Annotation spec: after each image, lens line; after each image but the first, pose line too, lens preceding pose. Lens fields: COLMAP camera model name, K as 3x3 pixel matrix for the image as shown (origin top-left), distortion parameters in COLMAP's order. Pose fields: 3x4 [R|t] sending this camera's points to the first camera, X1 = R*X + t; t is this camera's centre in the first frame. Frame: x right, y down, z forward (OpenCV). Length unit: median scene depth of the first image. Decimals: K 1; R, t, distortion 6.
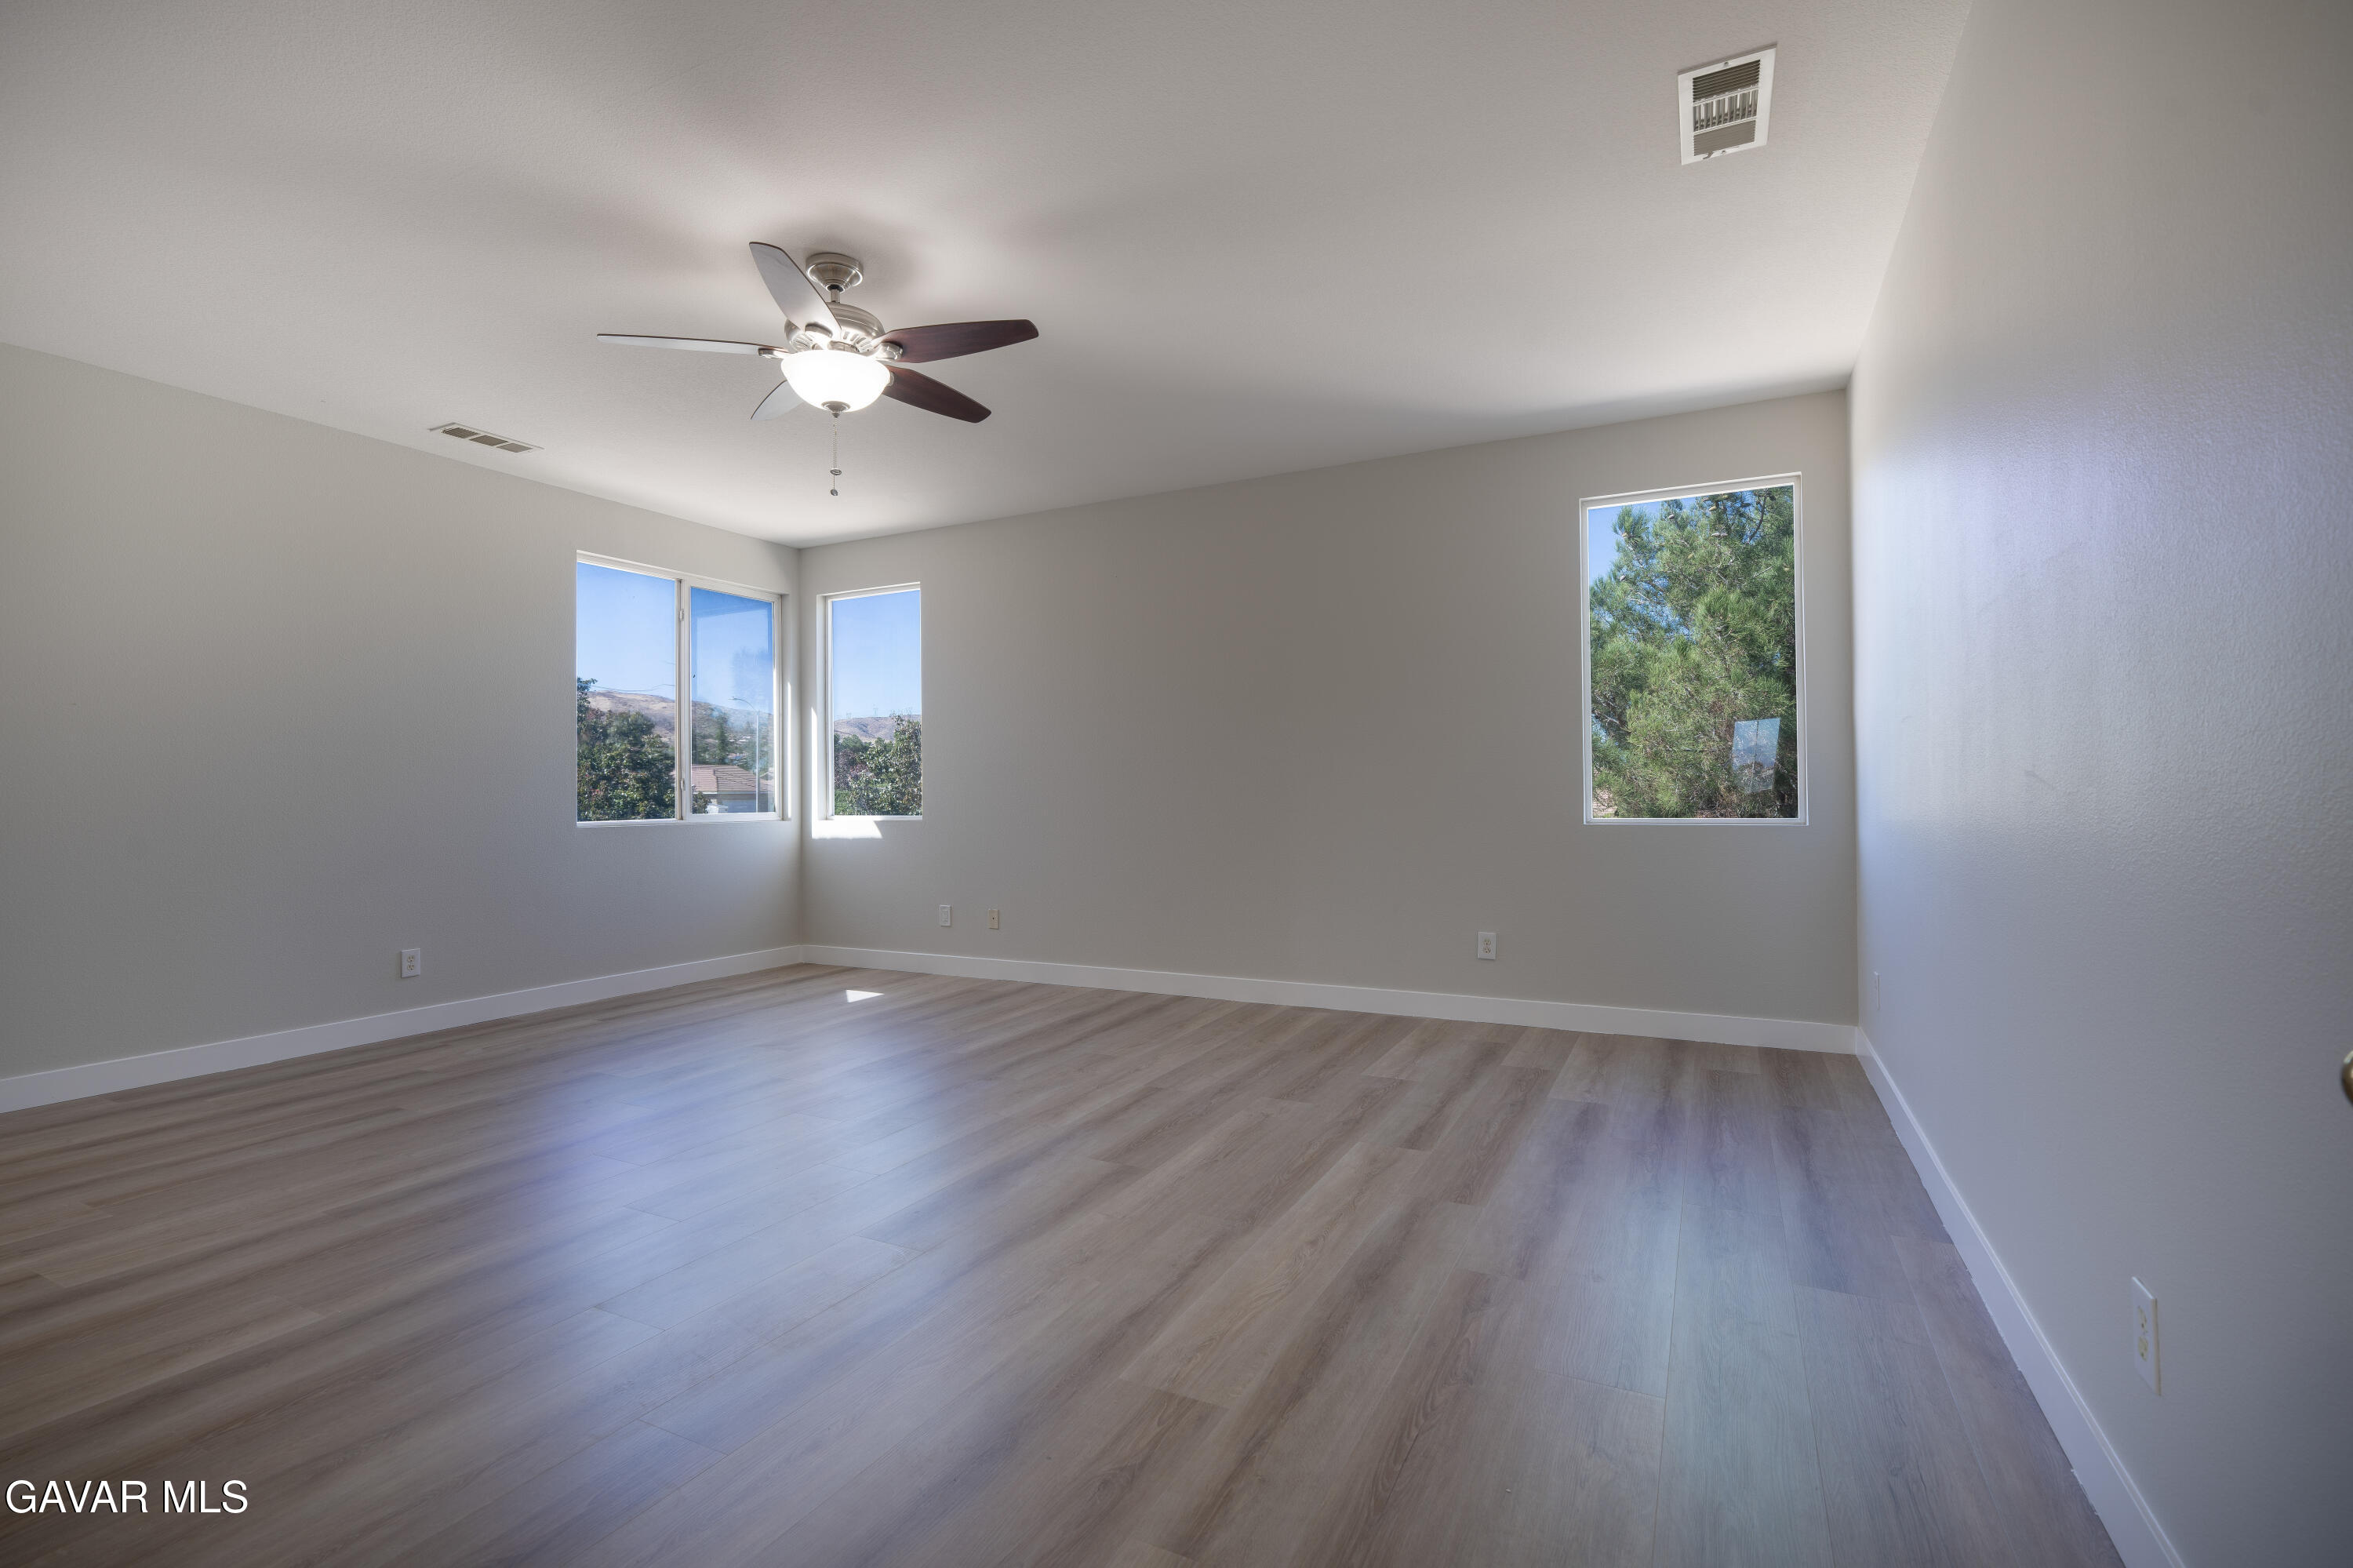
lens RADIAL K [[1066.0, 0, 1174.1], [0, 1066.0, 785.1], [0, 0, 1]] dist [-0.006503, 0.002201]
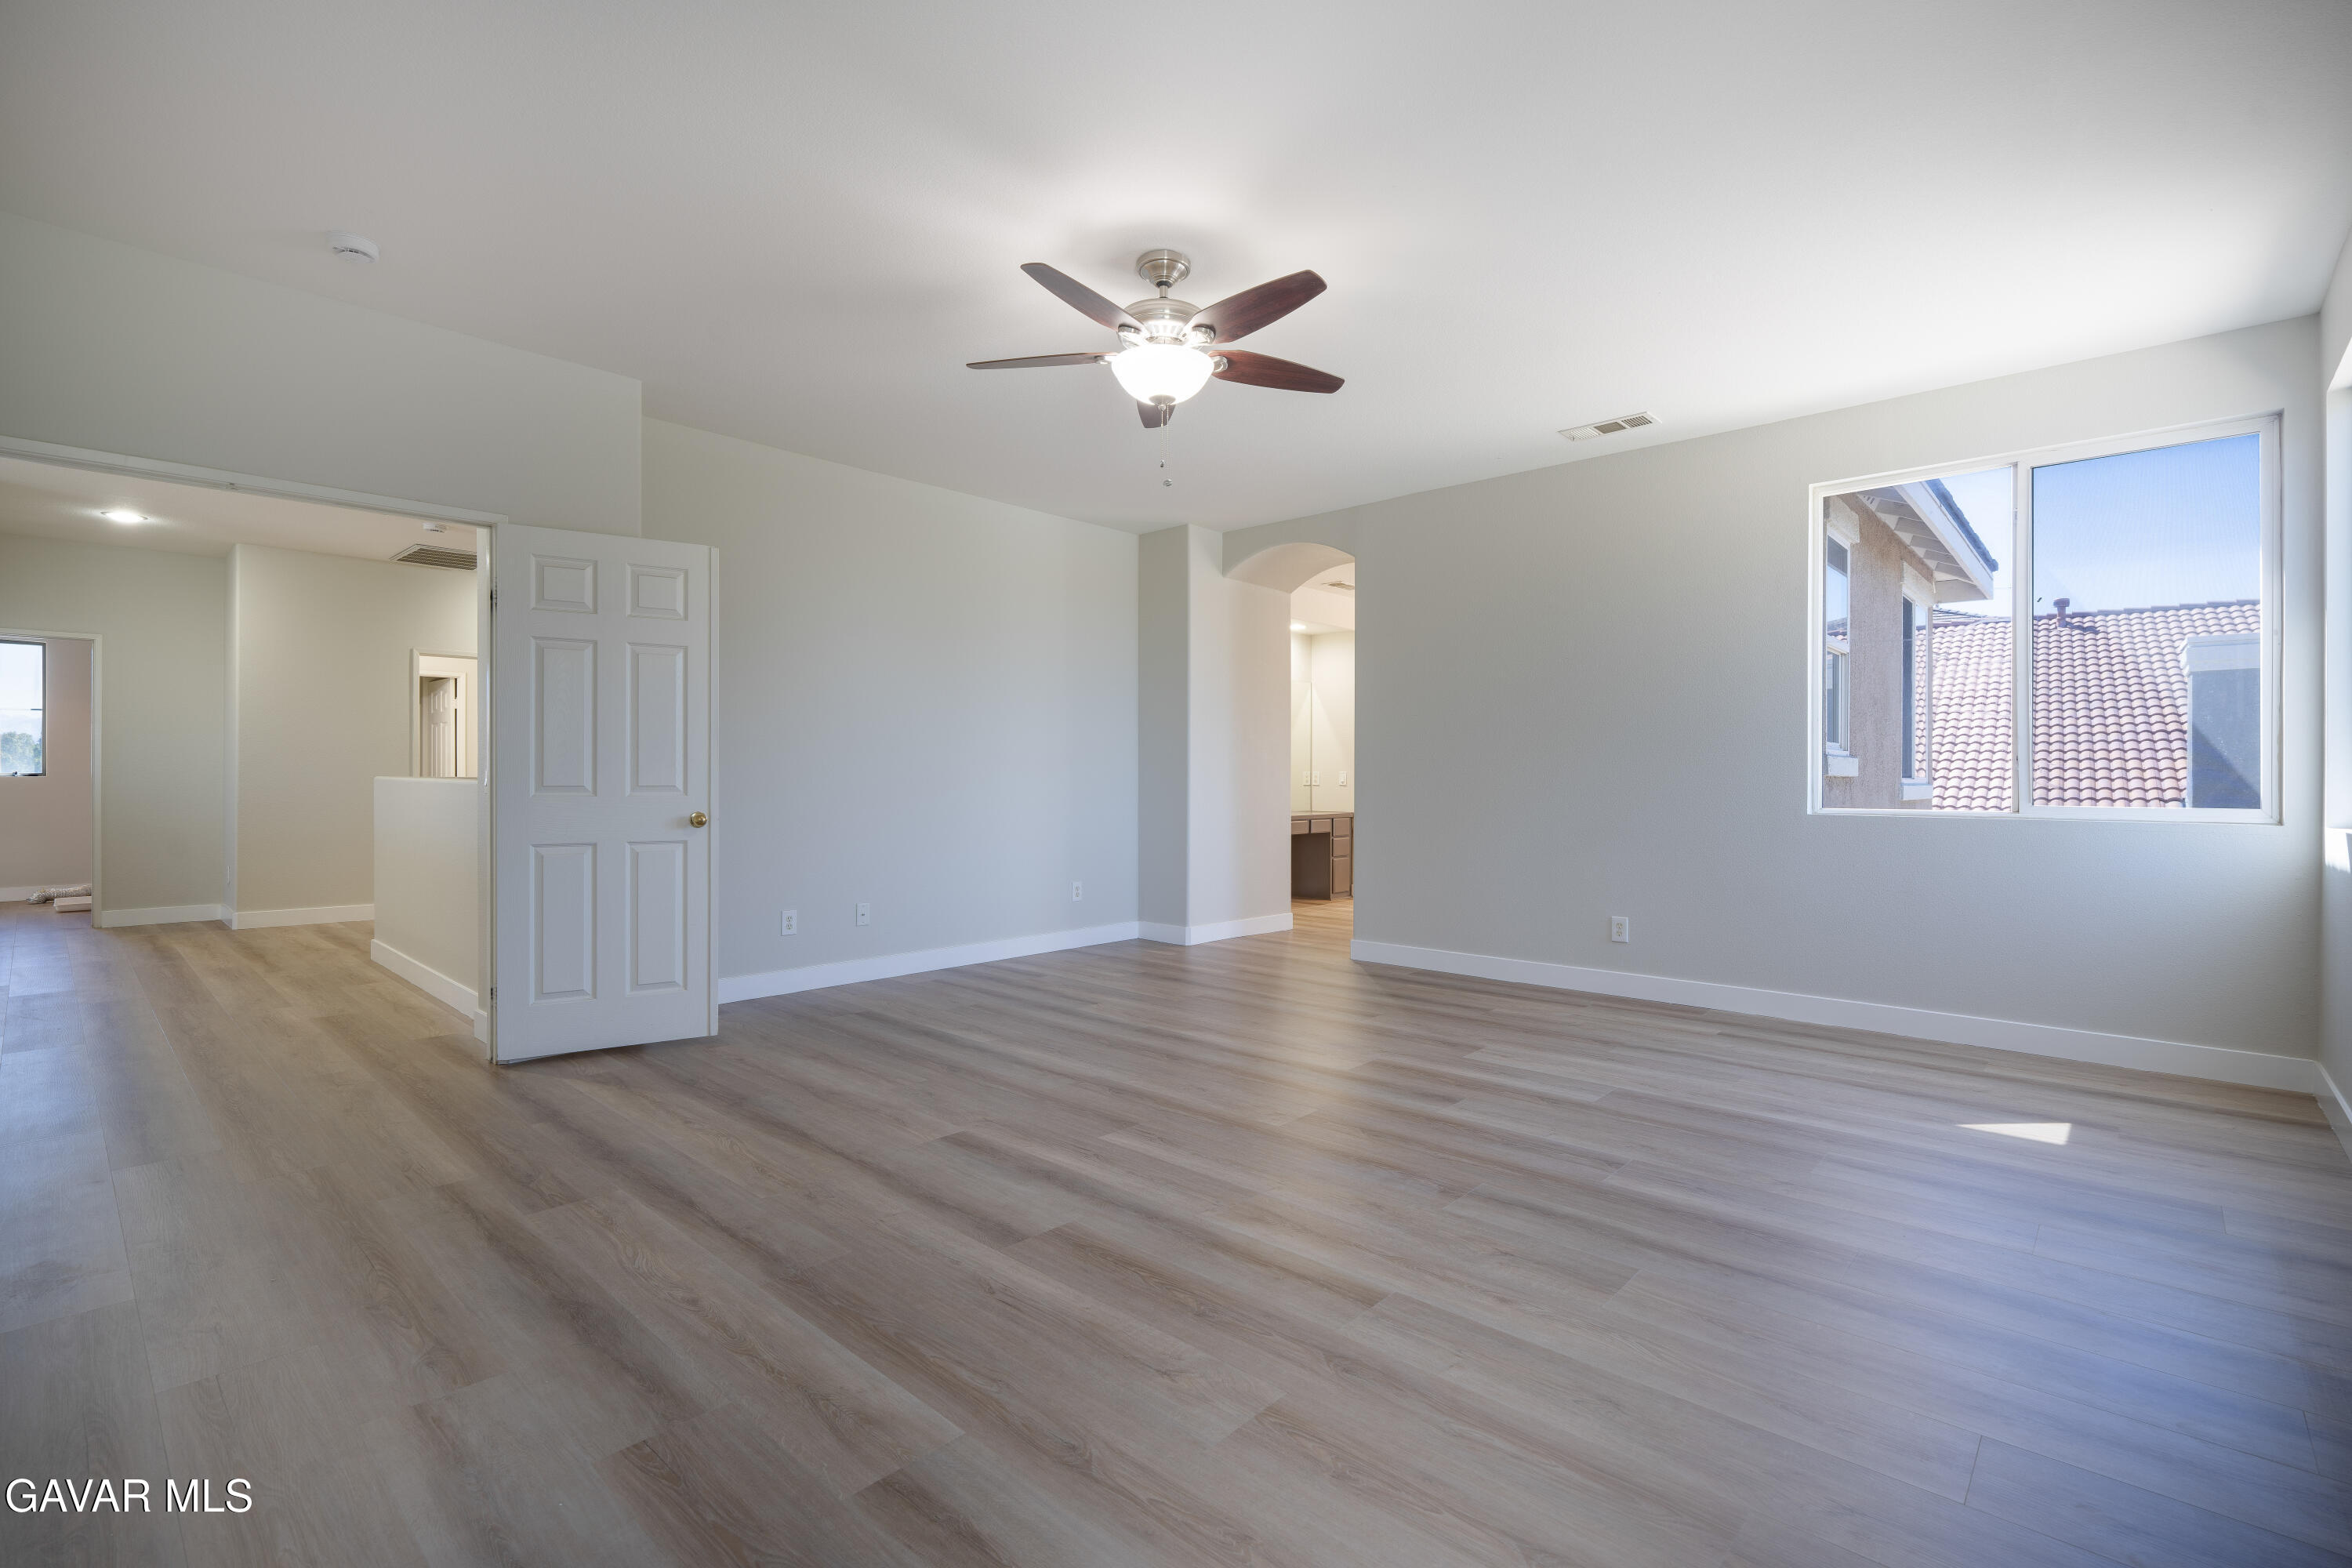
lens RADIAL K [[1065.5, 0, 1169.3], [0, 1065.5, 783.8], [0, 0, 1]] dist [-0.006503, 0.002201]
pose [[-0.275344, 0.013703, -0.961248, 0.722727], [0.005972, 0.999903, 0.012543, 0.003786], [0.961327, -0.002287, -0.275399, 1.378877]]
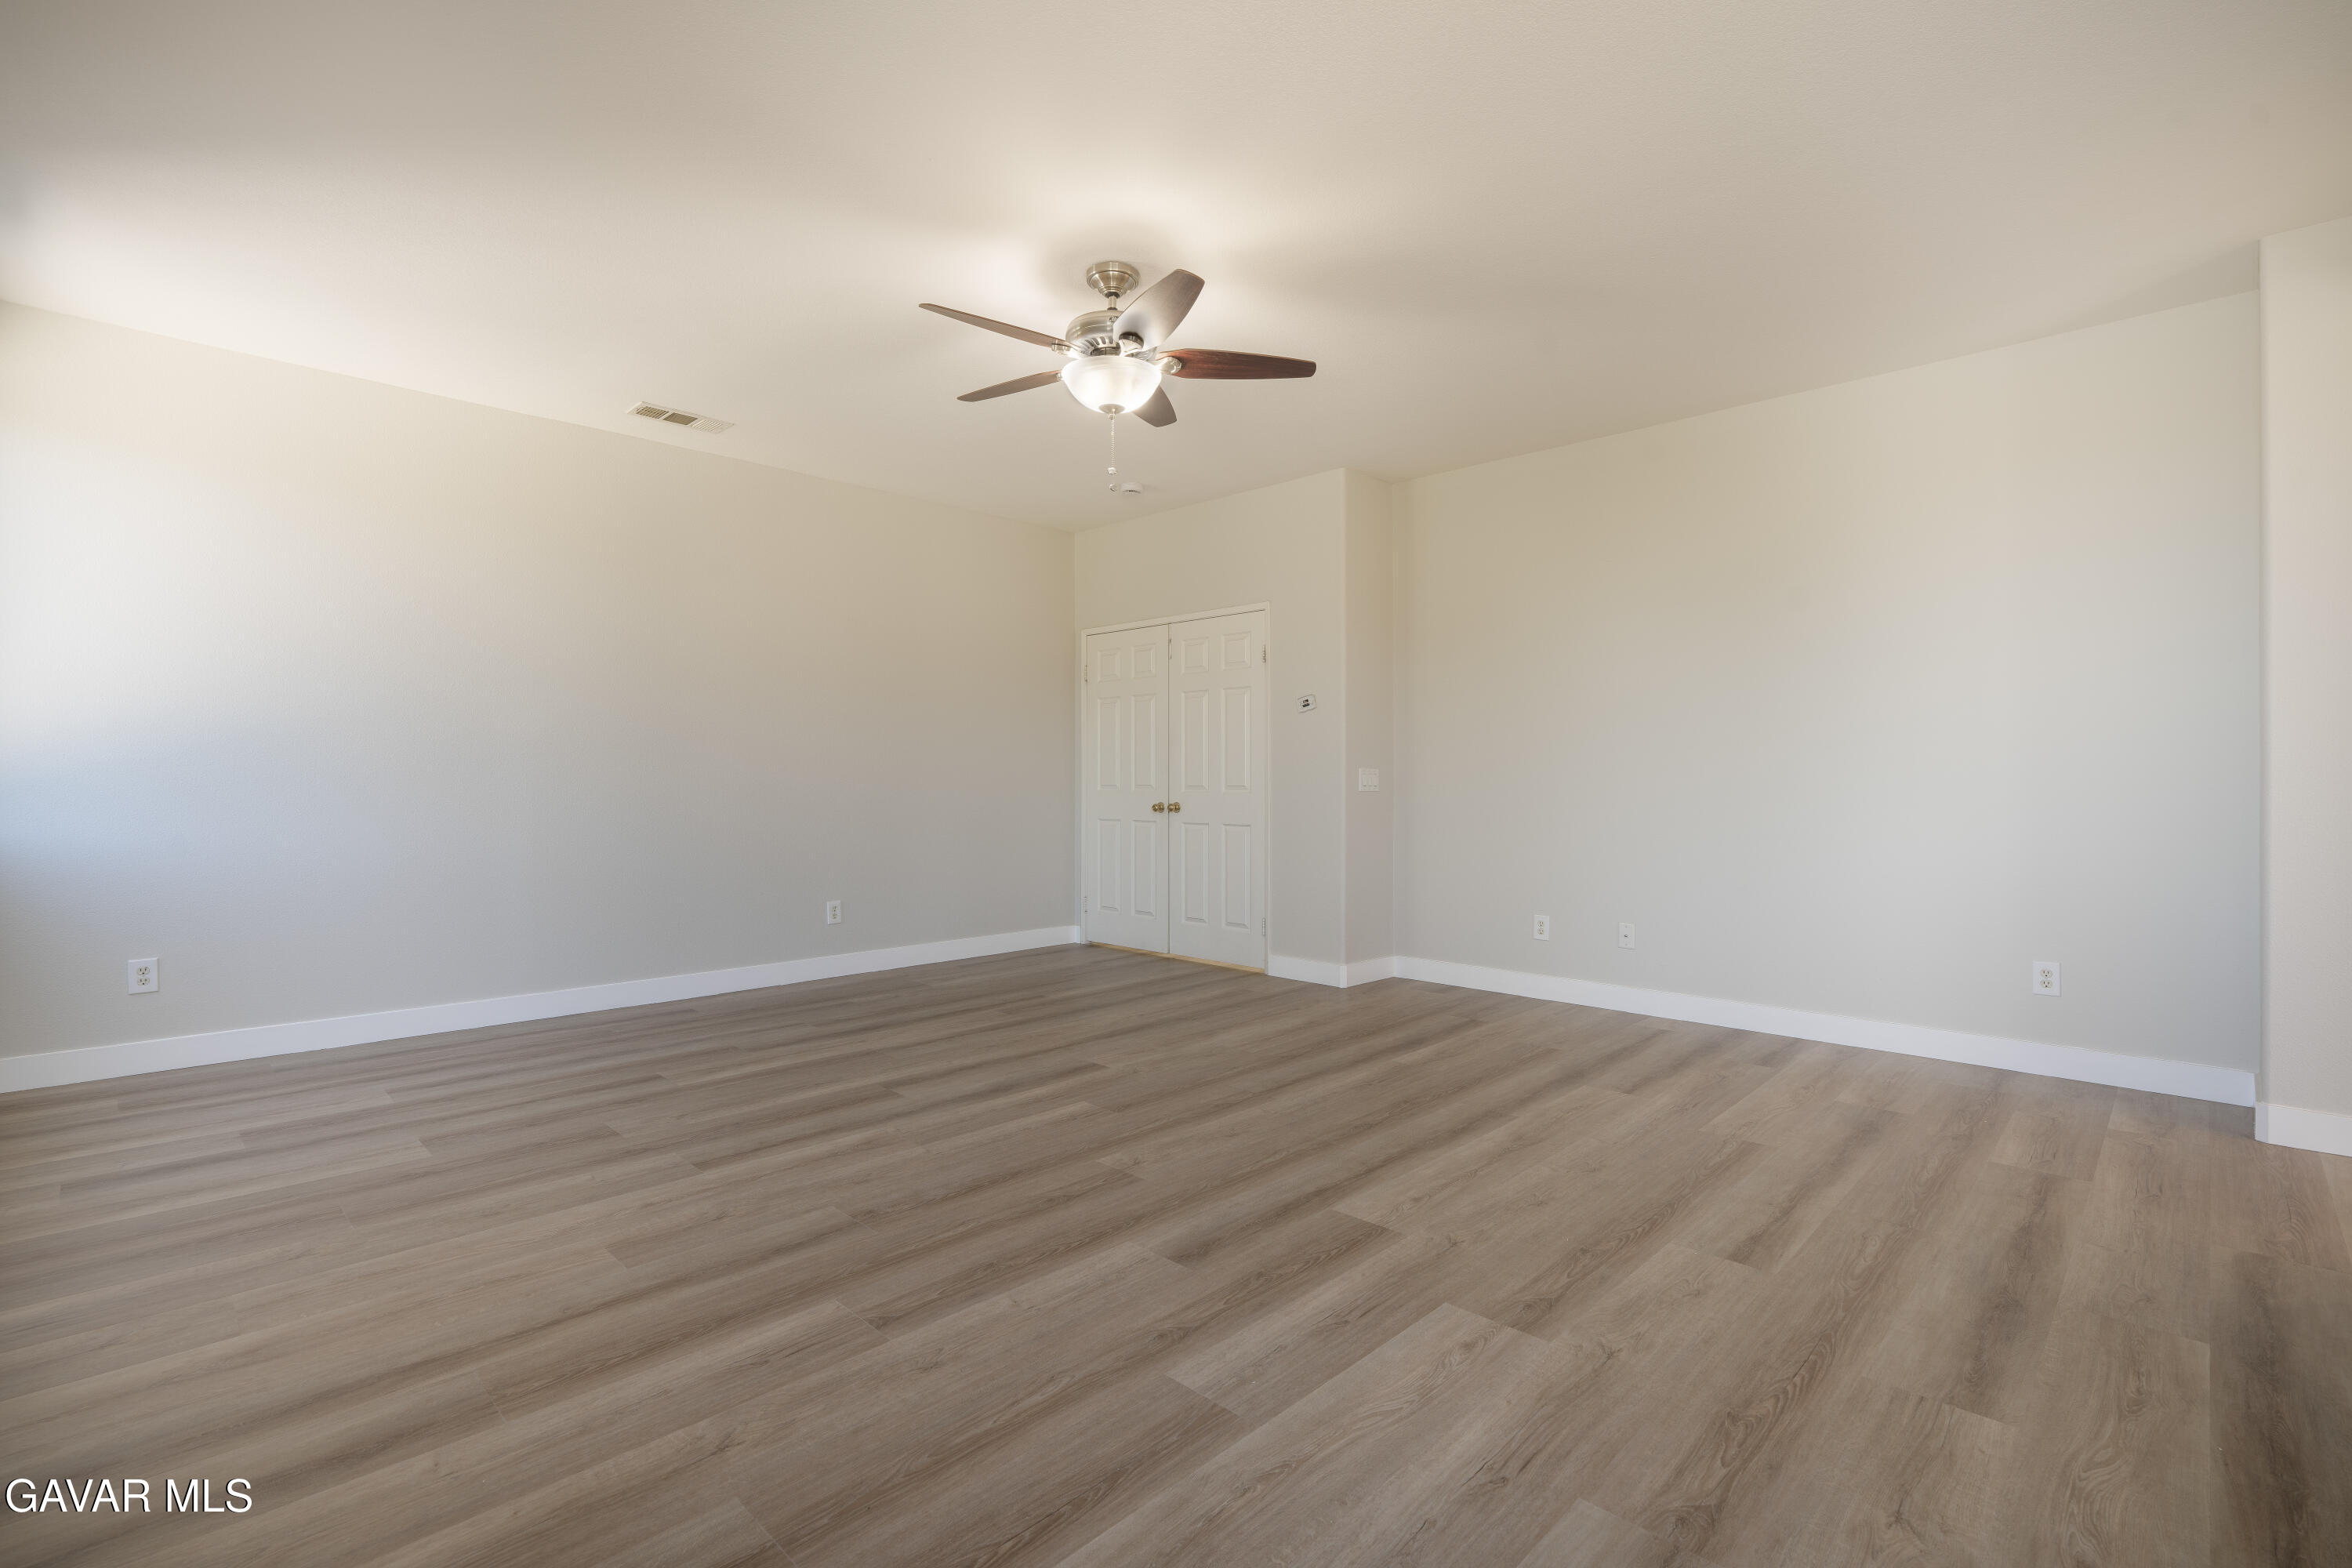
lens RADIAL K [[1065.5, 0, 1181.9], [0, 1065.5, 783.3], [0, 0, 1]] dist [-0.006503, 0.002201]
pose [[-0.950074, 0.006218, 0.311962, -0.760303], [0.004172, 0.999965, -0.007225, 0.025773], [-0.311996, -0.005562, -0.950067, 2.114445]]
